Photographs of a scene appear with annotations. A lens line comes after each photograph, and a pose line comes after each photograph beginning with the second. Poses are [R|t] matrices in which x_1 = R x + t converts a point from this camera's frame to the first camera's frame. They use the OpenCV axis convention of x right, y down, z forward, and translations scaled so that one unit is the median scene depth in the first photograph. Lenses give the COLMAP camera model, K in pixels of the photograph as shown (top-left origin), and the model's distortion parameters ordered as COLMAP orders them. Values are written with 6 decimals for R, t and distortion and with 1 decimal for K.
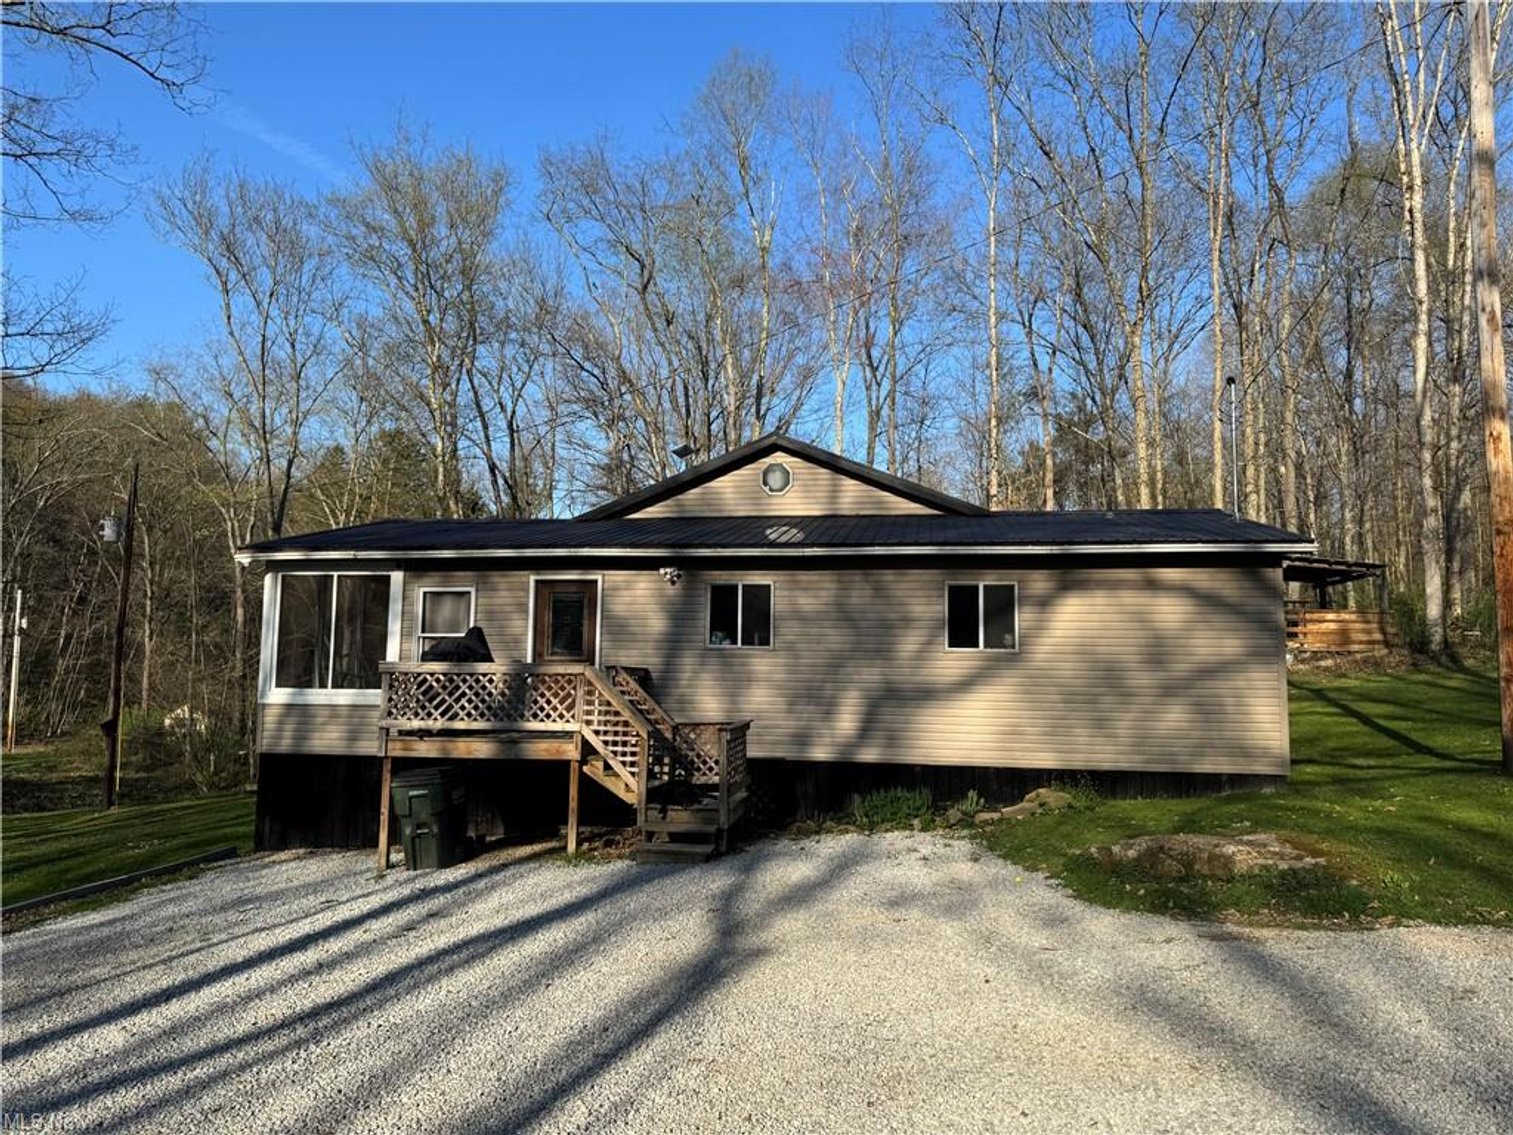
lens RADIAL K [[1064.9, 0, 753.9], [0, 1064.9, 574.9], [0, 0, 1]] dist [0.160587, -0.256294]
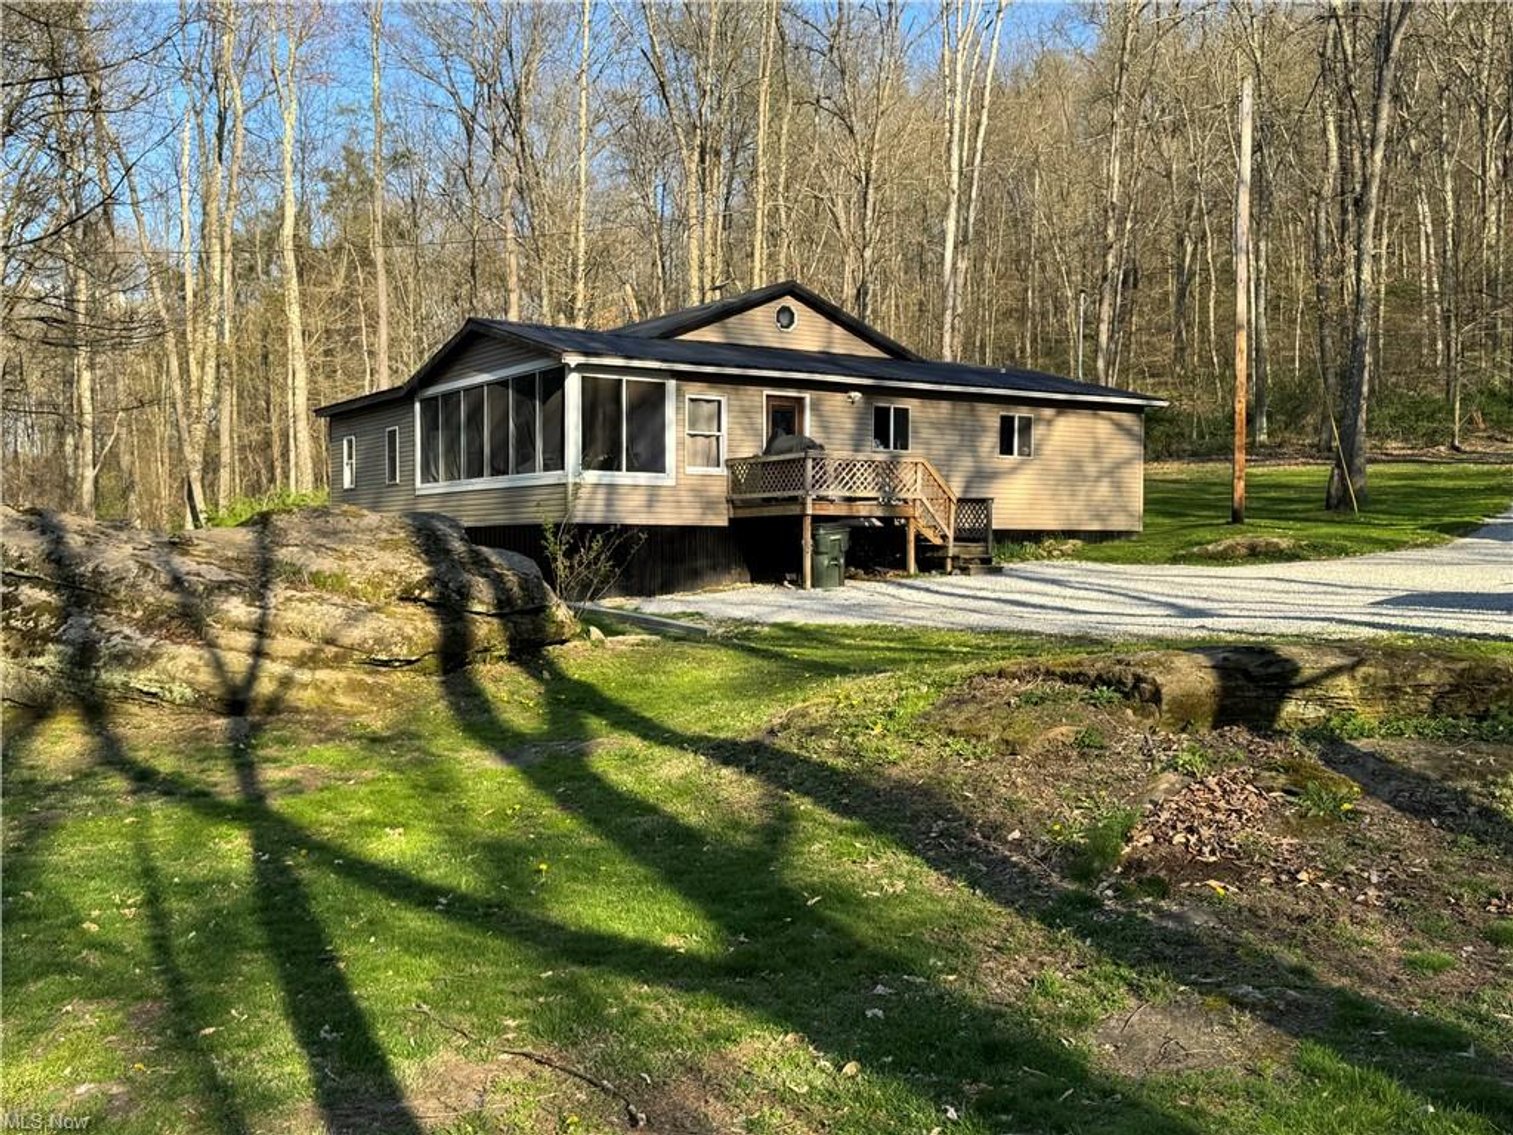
lens RADIAL K [[1528.2, 0, 756.5], [0, 1528.2, 567.5], [0, 0, 1]] dist [0.078695, 0.000904]
pose [[0.752937, -0.016325, 0.657890, -1.442801], [-0.065112, 0.992939, 0.099158, 0.030064], [-0.654864, -0.117497, 0.746557, -0.423878]]
